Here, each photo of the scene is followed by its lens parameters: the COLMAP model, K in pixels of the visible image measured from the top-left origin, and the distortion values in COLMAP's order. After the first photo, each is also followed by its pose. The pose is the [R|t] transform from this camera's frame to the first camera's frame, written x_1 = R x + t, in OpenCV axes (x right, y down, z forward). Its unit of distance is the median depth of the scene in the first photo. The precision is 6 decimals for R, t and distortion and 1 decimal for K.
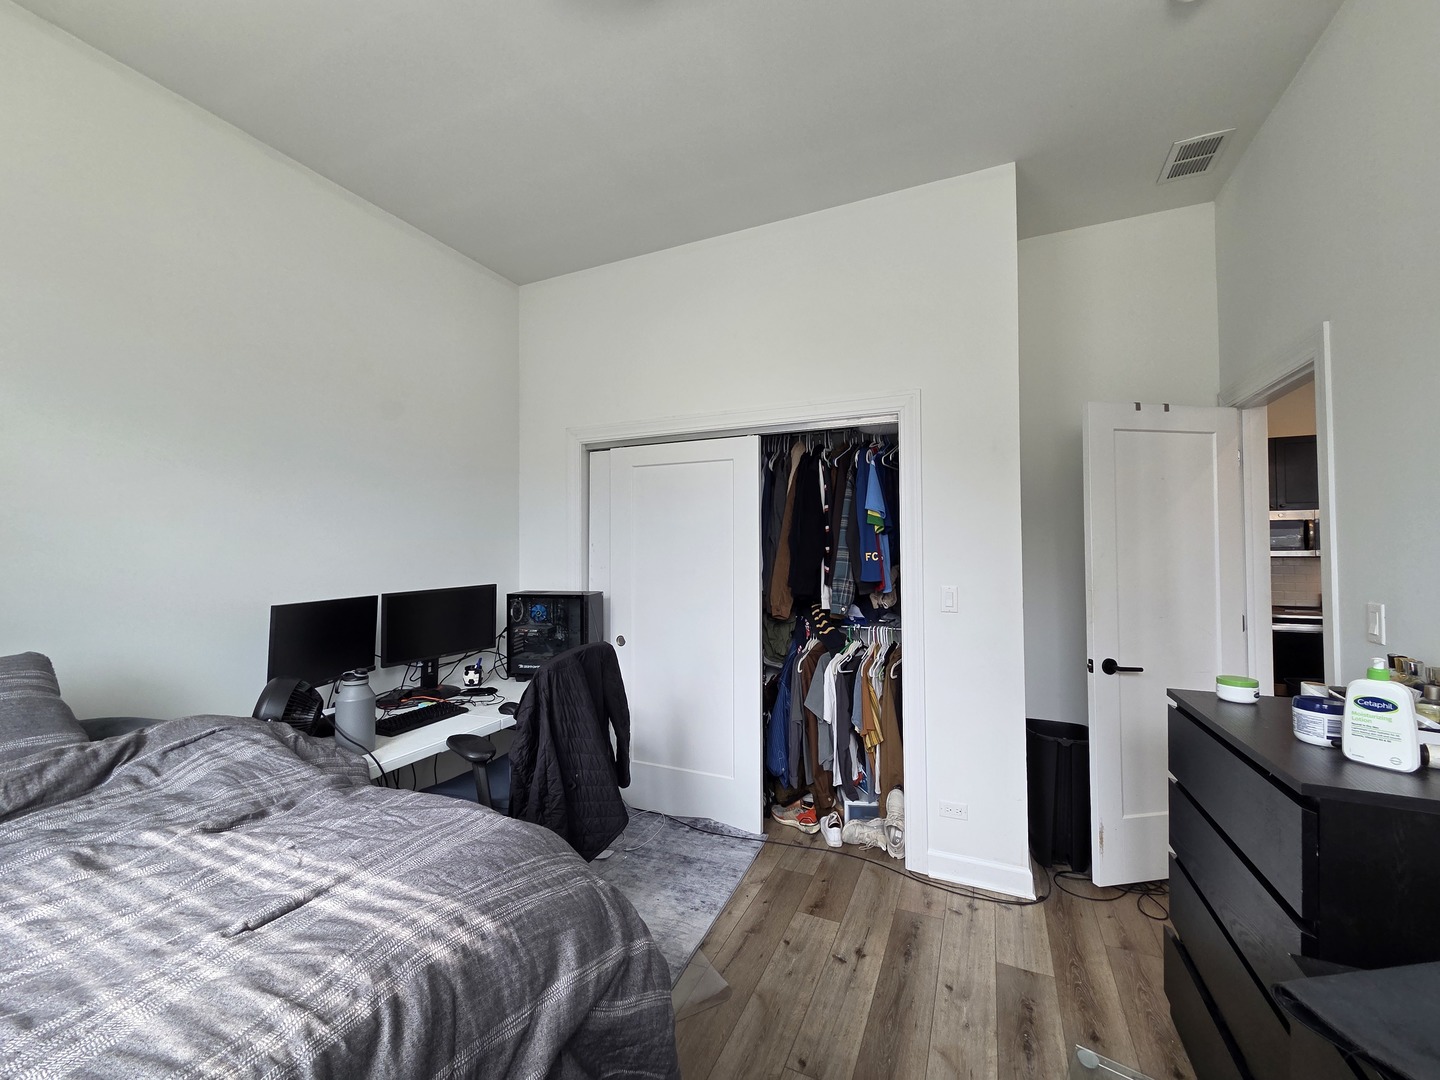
lens RADIAL K [[586.8, 0, 717.1], [0, 586.8, 538.8], [0, 0, 1]] dist [0.002808, 0.000295]
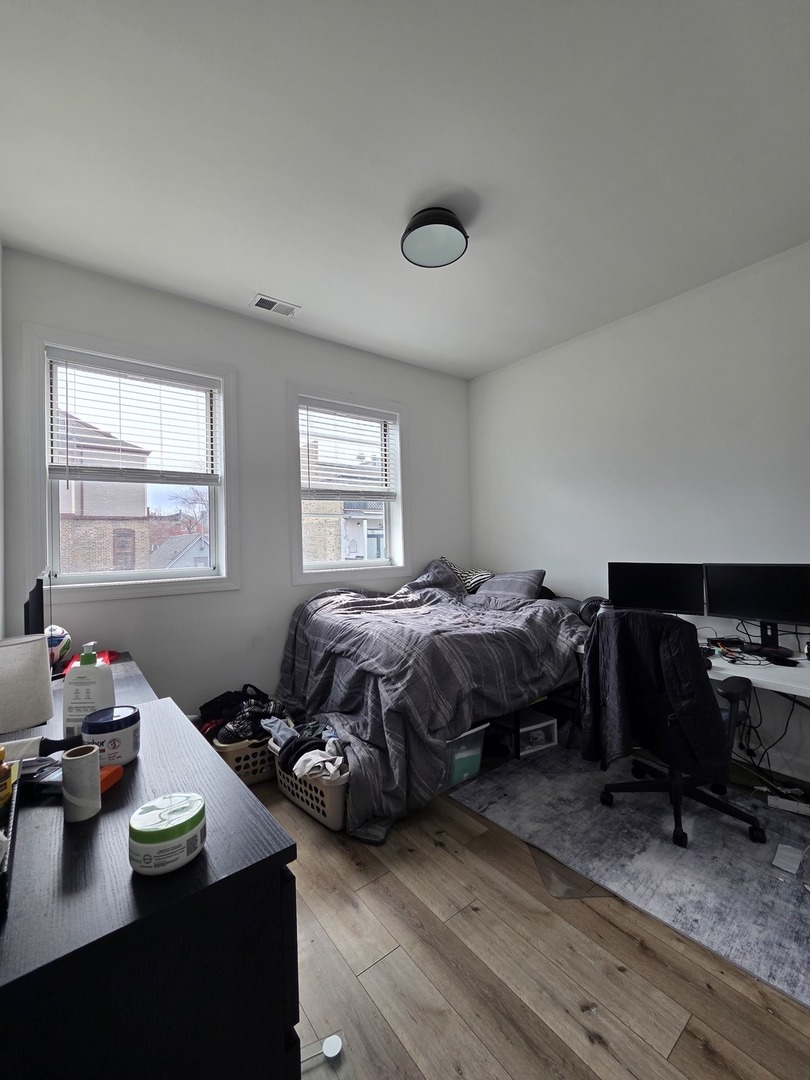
lens RADIAL K [[440.1, 0, 405.0], [0, 440.1, 540.0], [0, 0, 1]] dist [0.002808, 0.000295]
pose [[-0.462962, 0.005972, -0.886358, 0.876153], [0.042217, 0.998991, -0.015319, 0.031193], [0.885372, -0.044512, -0.462747, 1.063393]]
